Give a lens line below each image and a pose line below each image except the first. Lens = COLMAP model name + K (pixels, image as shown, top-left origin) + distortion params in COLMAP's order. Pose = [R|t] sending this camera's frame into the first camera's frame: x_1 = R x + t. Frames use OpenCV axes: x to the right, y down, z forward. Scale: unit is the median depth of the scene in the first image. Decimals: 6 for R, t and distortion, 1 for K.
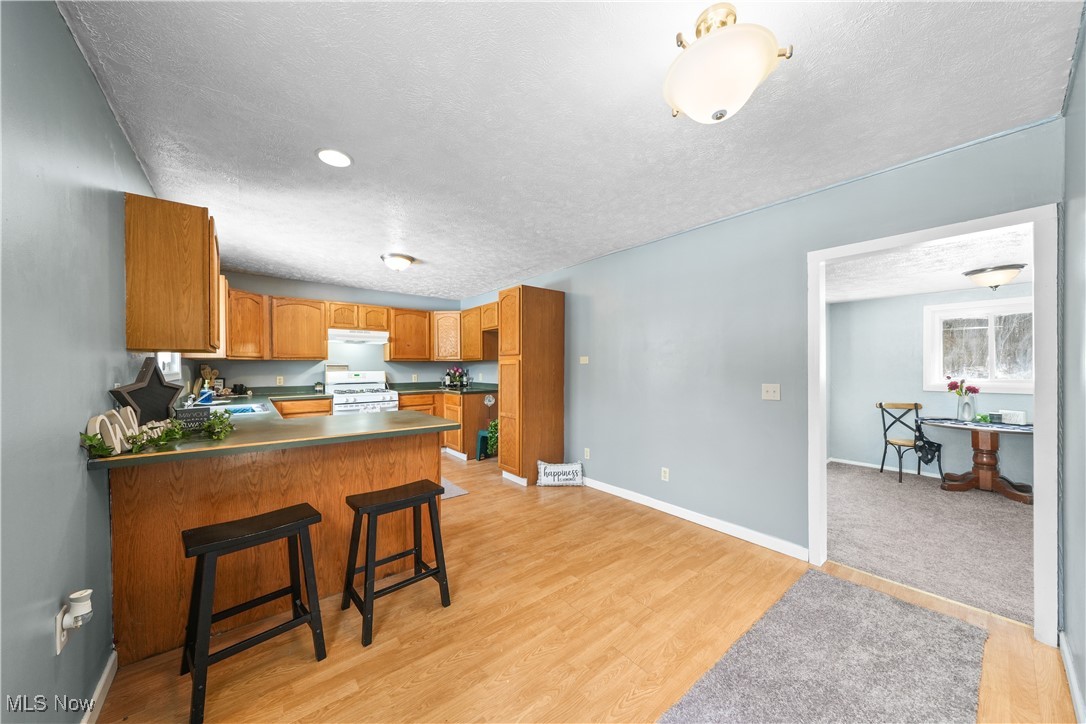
lens RADIAL K [[372.1, 0, 545.1], [0, 372.1, 366.5], [0, 0, 1]] dist [-0.000432, -0.000472]
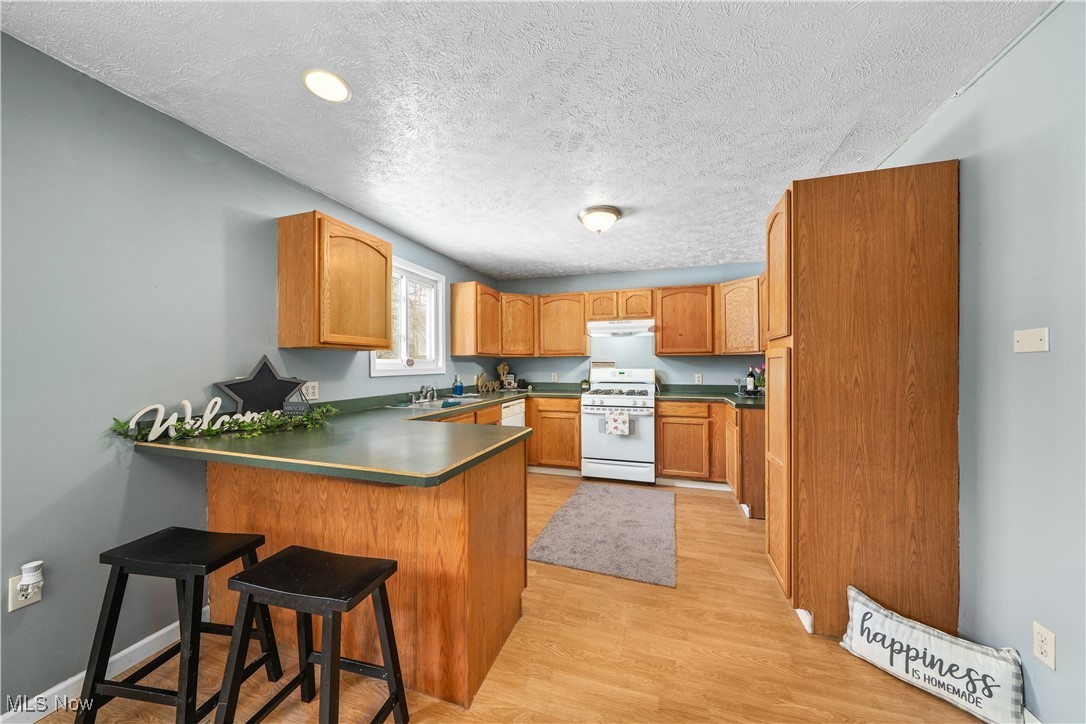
lens RADIAL K [[372.1, 0, 539.8], [0, 372.1, 361.4], [0, 0, 1]] dist [-0.000432, -0.000472]
pose [[0.531866, -0.006989, -0.846799, 0.135205], [0.001970, 0.999973, -0.007016, 0.001983], [0.846826, 0.002063, 0.531866, 0.431096]]
